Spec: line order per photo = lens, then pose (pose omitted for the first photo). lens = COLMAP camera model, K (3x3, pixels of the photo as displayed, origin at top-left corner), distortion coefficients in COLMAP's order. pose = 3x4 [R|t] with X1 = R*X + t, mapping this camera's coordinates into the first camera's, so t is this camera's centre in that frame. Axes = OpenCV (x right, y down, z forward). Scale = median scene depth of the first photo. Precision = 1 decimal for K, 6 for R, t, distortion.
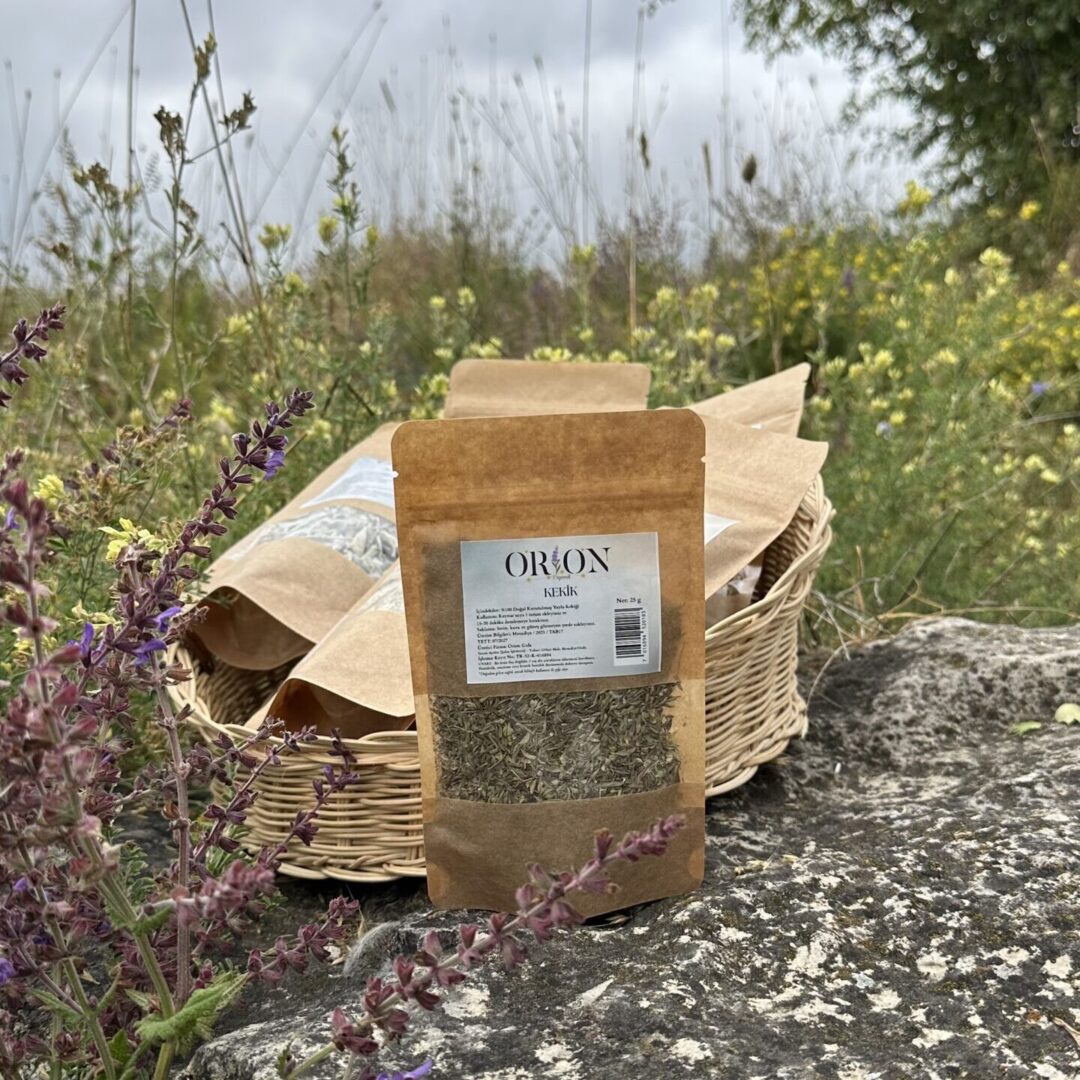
lens RADIAL K [[1385.8, 0, 541.4], [0, 1385.8, 598.4], [0, 0, 1]] dist [0.218685, -0.657169]
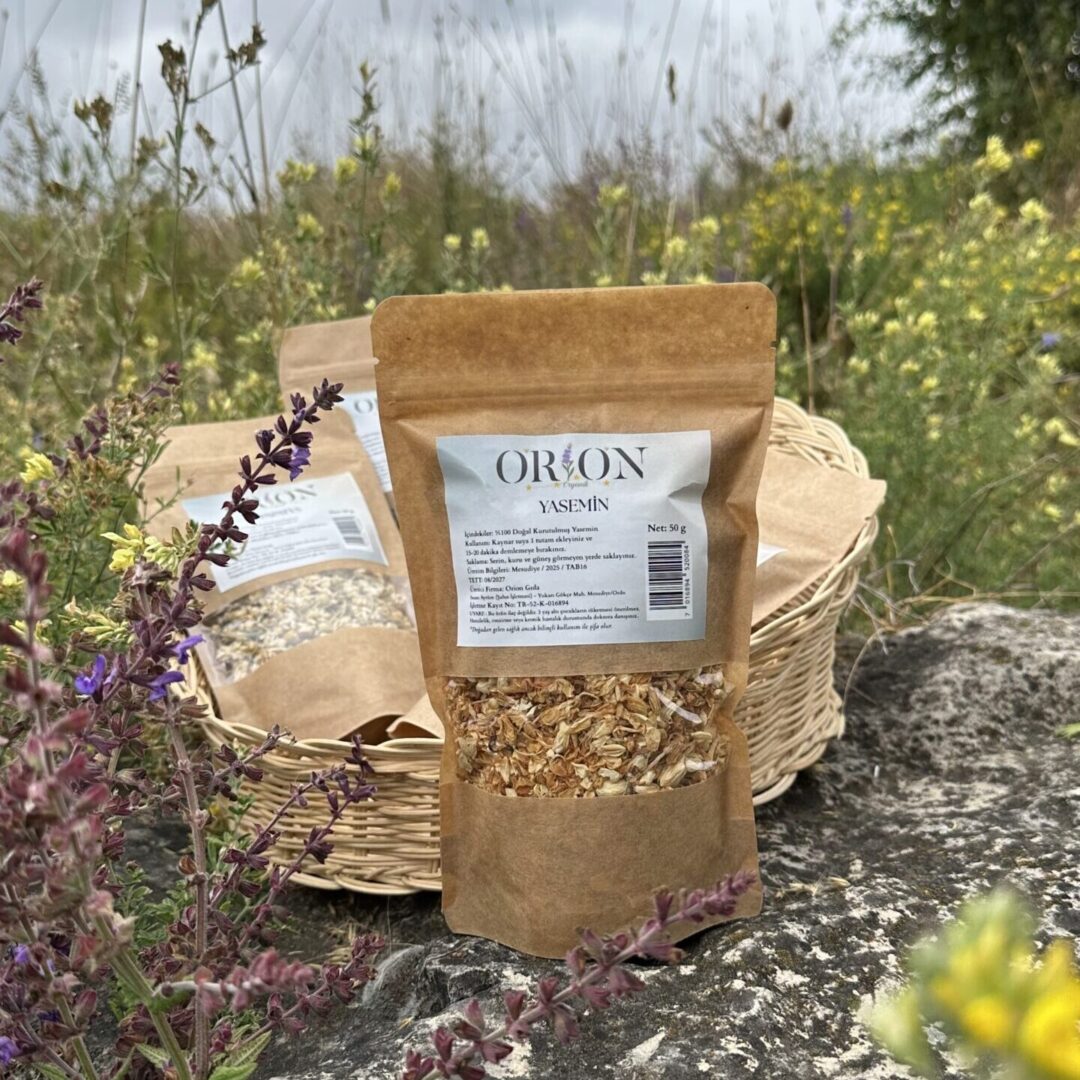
lens RADIAL K [[1379.7, 0, 540.5], [0, 1379.7, 620.7], [0, 0, 1]] dist [0.203289, -0.585530]
pose [[0.999679, 0.009554, 0.023444, -0.049638], [-0.011144, 0.997577, 0.068676, -0.055494], [-0.022731, -0.068915, 0.997364, 0.092918]]
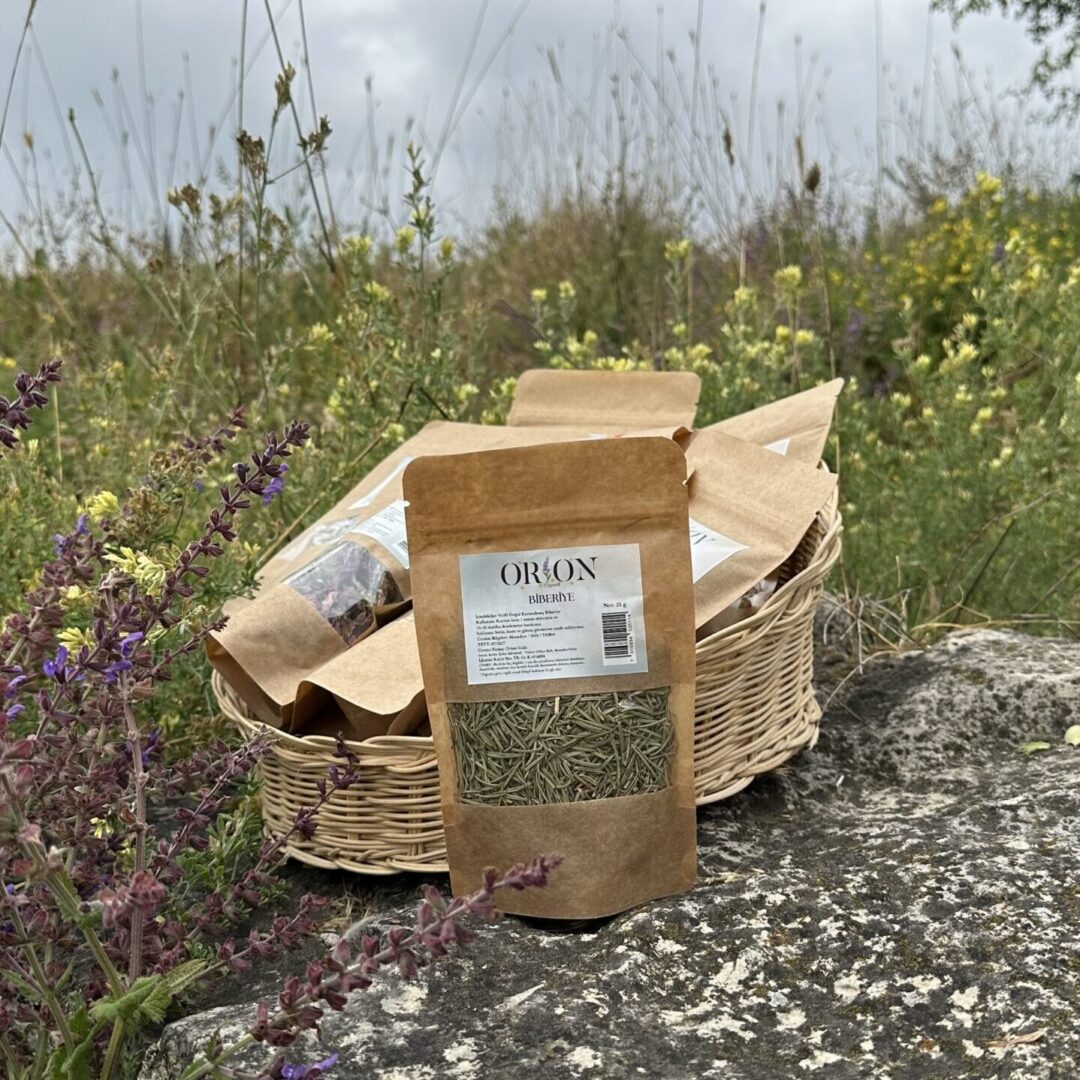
lens RADIAL K [[1398.5, 0, 558.7], [0, 1398.5, 567.8], [0, 0, 1]] dist [0.243105, -0.727375]
pose [[0.991542, 0.018088, -0.128522, 0.177795], [-0.017303, 0.999824, 0.007225, -0.049192], [0.128630, -0.004940, 0.991680, -0.063495]]
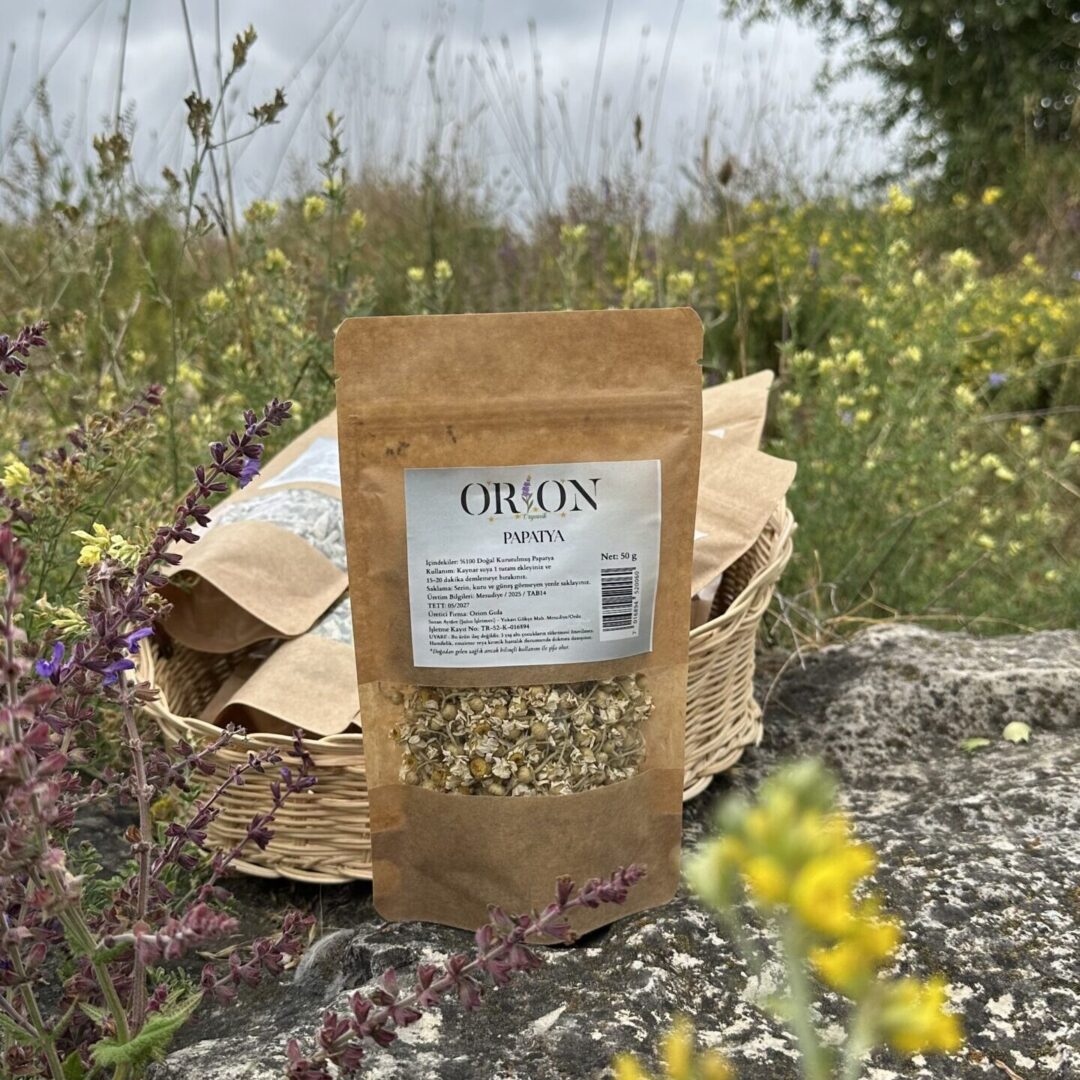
lens RADIAL K [[1386.9, 0, 542.8], [0, 1386.9, 520.8], [0, 0, 1]] dist [0.206699, -0.580184]
pose [[0.998699, 0.038185, 0.033805, -0.011616], [-0.037671, 0.999167, -0.015709, -0.054736], [-0.034377, 0.014415, 0.999305, -0.014041]]
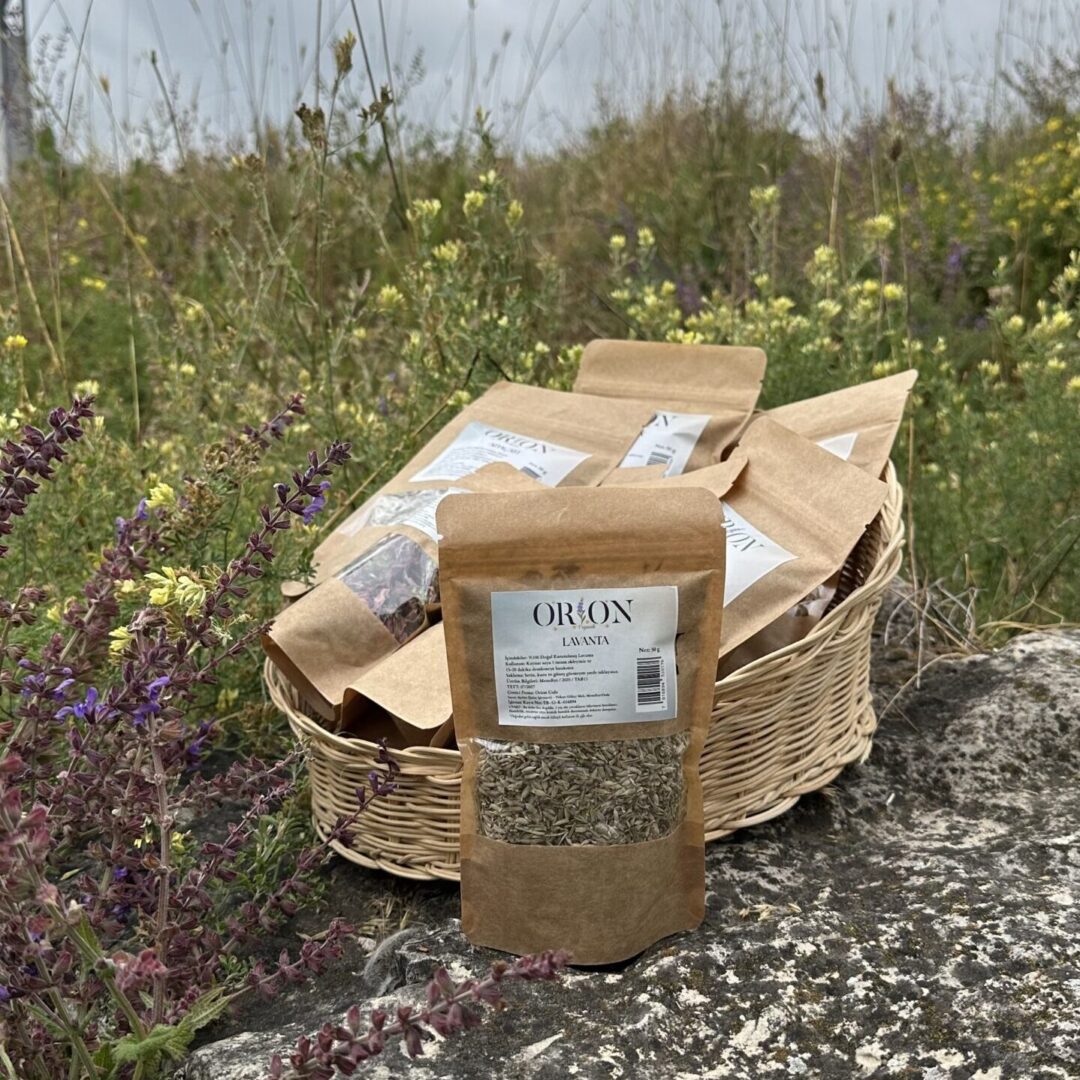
lens RADIAL K [[1395.4, 0, 556.5], [0, 1395.4, 540.8], [0, 0, 1]] dist [0.221074, -0.651016]
pose [[0.978492, 0.052906, -0.199387, 0.219577], [-0.039261, 0.996647, 0.071782, -0.162317], [0.202516, -0.062410, 0.977288, -0.027205]]
